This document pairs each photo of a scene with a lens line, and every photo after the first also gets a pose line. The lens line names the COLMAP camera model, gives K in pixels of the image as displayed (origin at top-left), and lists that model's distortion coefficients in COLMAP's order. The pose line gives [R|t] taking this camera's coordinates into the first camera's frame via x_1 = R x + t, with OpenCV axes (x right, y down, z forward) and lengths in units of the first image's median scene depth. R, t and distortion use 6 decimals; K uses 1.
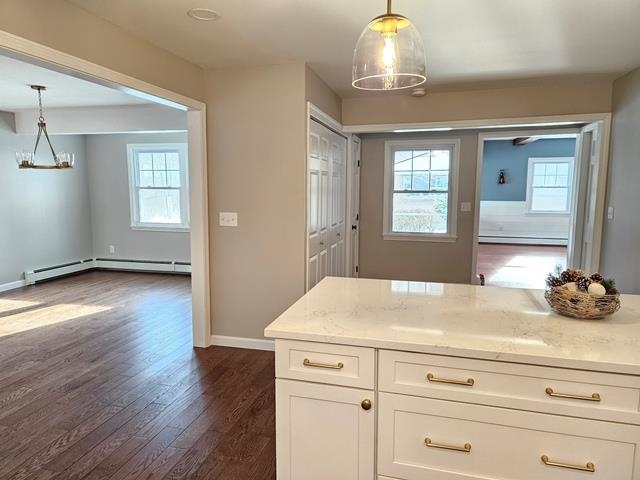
lens RADIAL K [[430.5, 0, 314.9], [0, 430.5, 241.4], [0, 0, 1]] dist [0.067073, -0.047235]
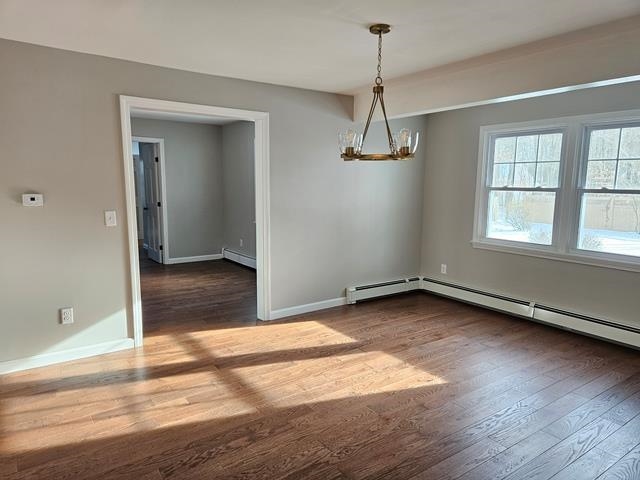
lens RADIAL K [[430.5, 0, 319.8], [0, 430.5, 245.1], [0, 0, 1]] dist [0.067073, -0.047235]
pose [[0.771810, 0.095091, -0.628703, -0.201989], [-0.087443, 0.995233, 0.043182, -0.046323], [0.629812, 0.021647, 0.776446, 0.346680]]
